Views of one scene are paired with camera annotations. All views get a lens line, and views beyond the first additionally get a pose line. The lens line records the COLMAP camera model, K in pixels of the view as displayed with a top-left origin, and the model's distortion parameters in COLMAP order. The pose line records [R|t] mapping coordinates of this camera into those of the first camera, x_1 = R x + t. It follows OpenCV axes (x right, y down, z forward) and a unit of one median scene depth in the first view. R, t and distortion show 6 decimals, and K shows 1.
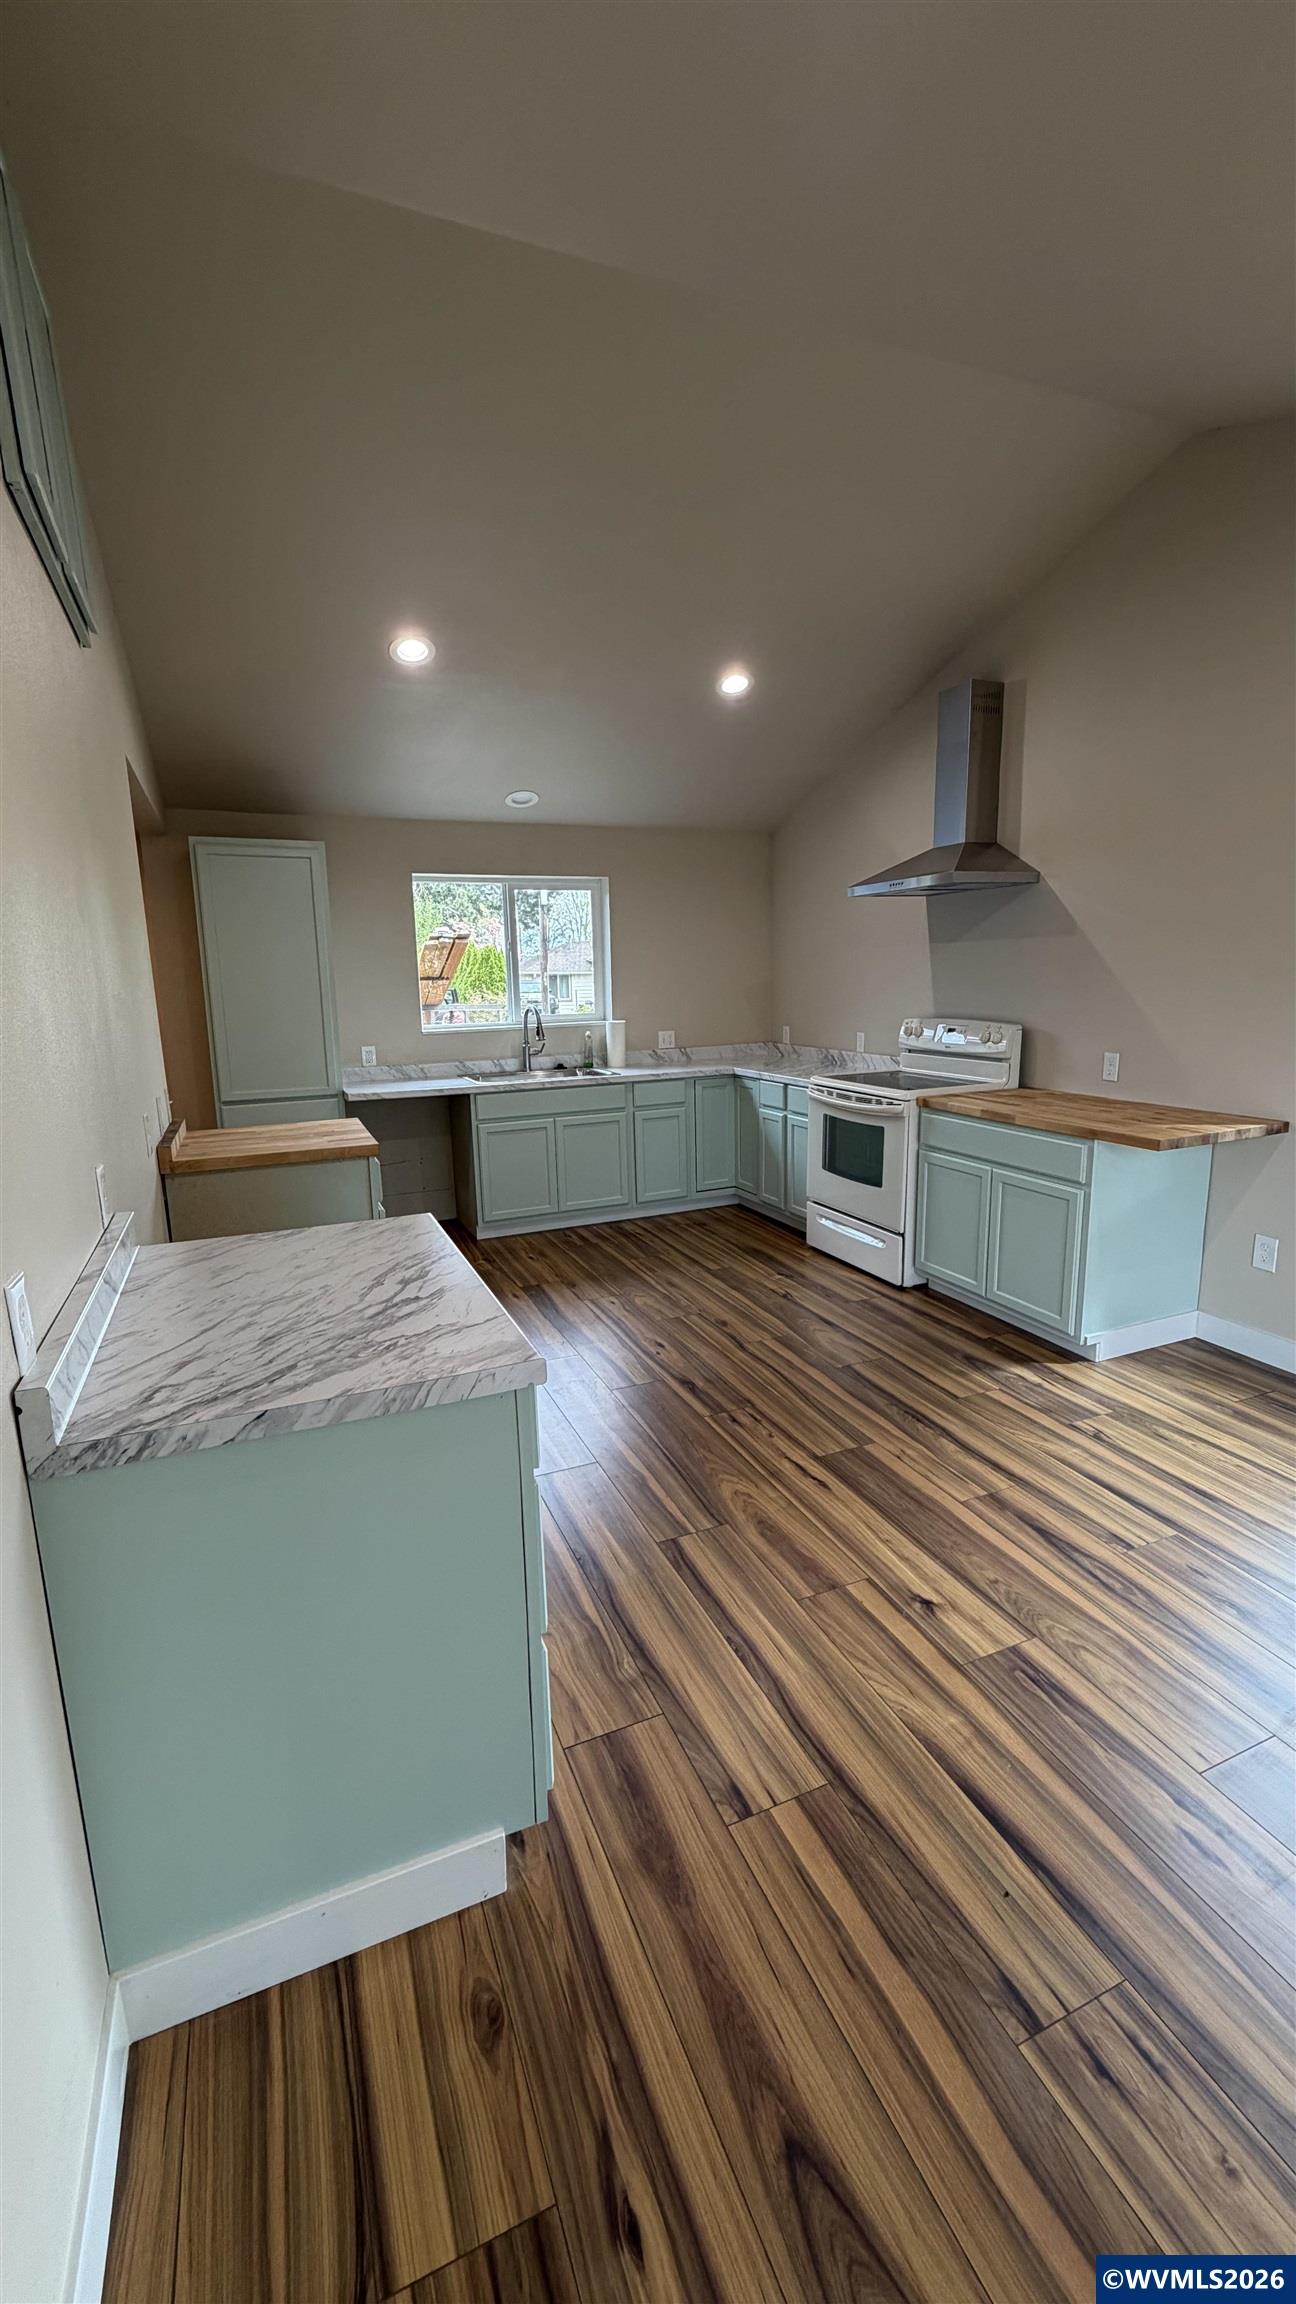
lens RADIAL K [[914.5, 0, 650.9], [0, 914.5, 1148.7], [0, 0, 1]] dist [-0.000050, -0.000089]
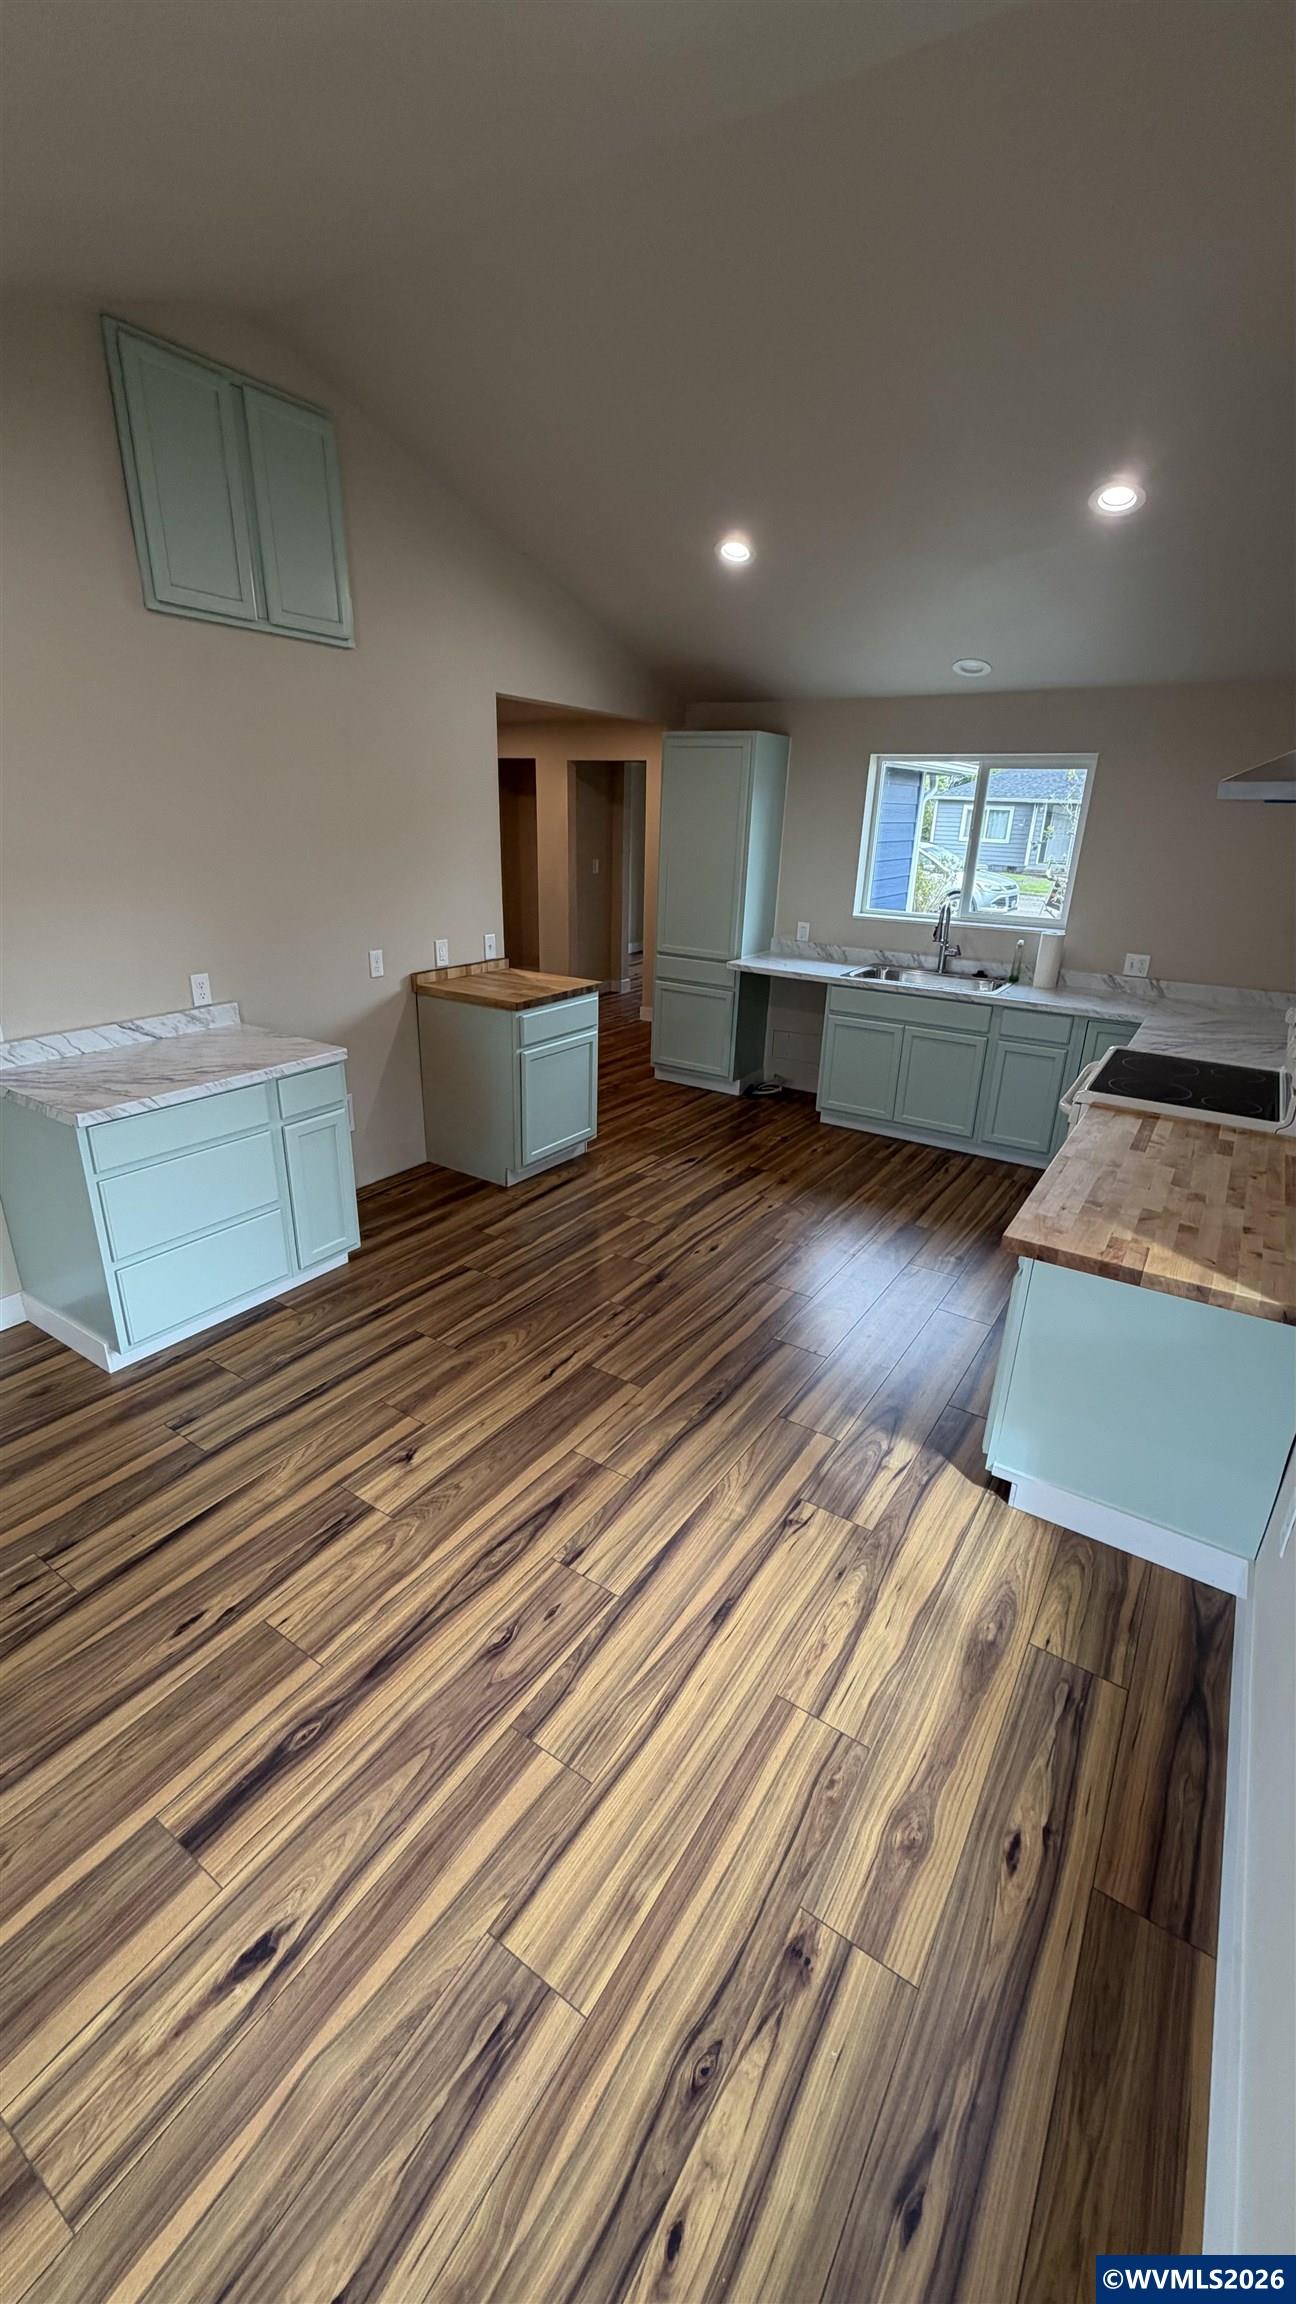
lens RADIAL K [[914.5, 0, 650.9], [0, 914.5, 1148.7], [0, 0, 1]] dist [-0.000050, -0.000089]
pose [[0.552405, 0.331047, -0.765021, 0.638741], [-0.195801, 0.943612, 0.266945, -0.140987], [0.810254, 0.002330, 0.586074, 0.272348]]
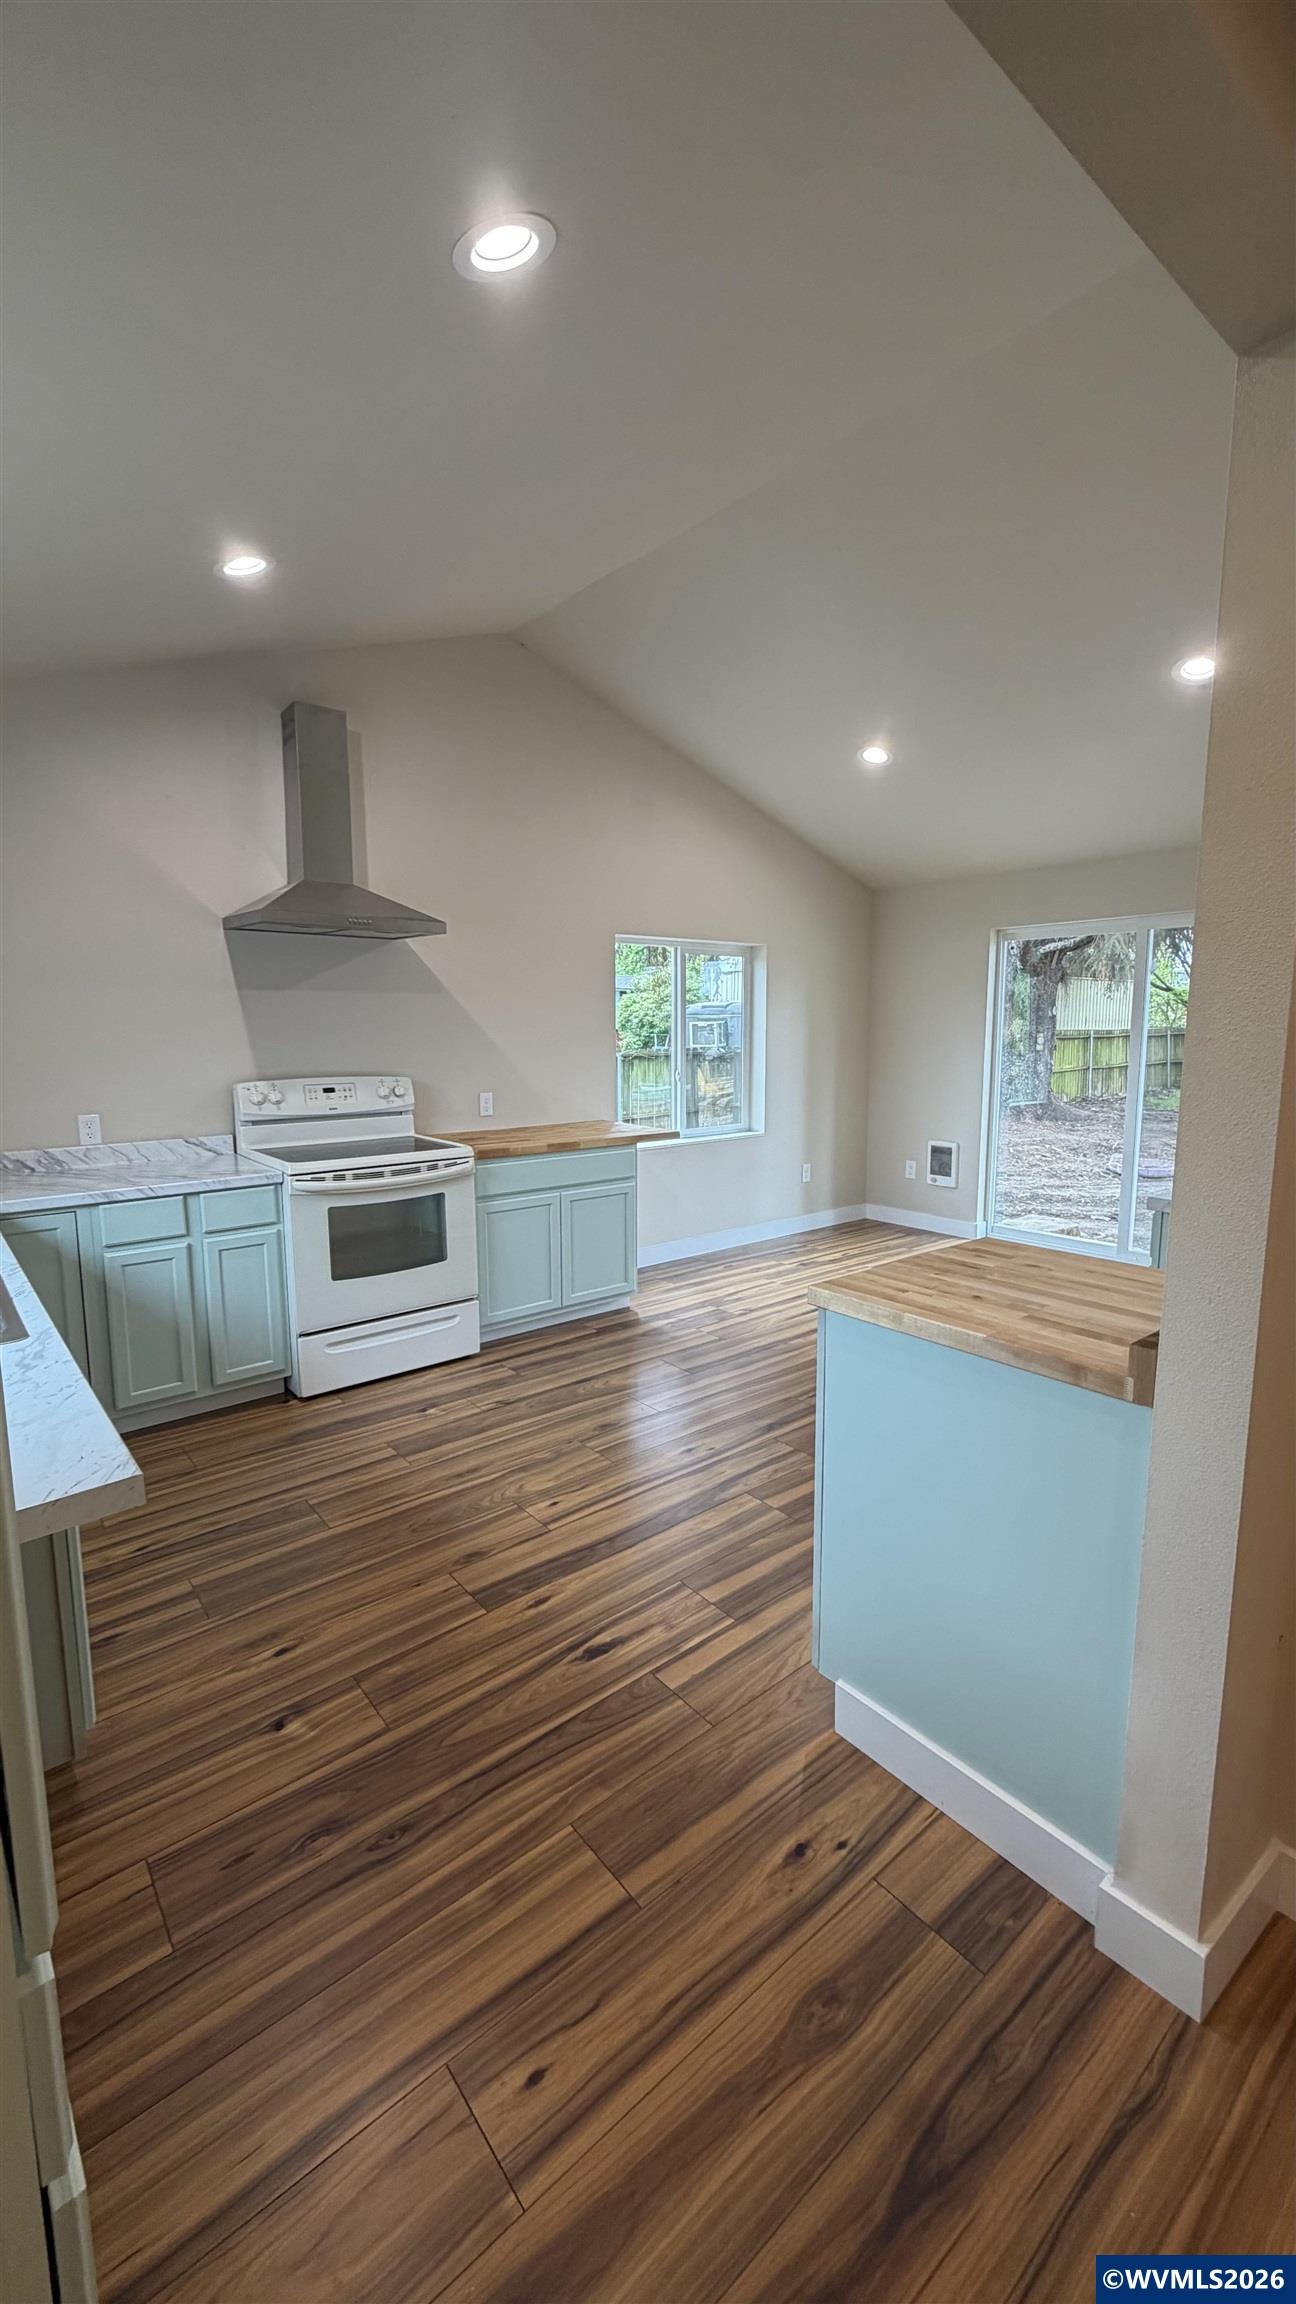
lens RADIAL K [[914.5, 0, 650.9], [0, 914.5, 1148.7], [0, 0, 1]] dist [-0.000050, -0.000089]
pose [[-0.278198, -0.107709, 0.954466, -0.651127], [0.188147, 0.968332, 0.164113, -0.173318], [-0.941916, 0.225236, -0.249123, 1.011439]]
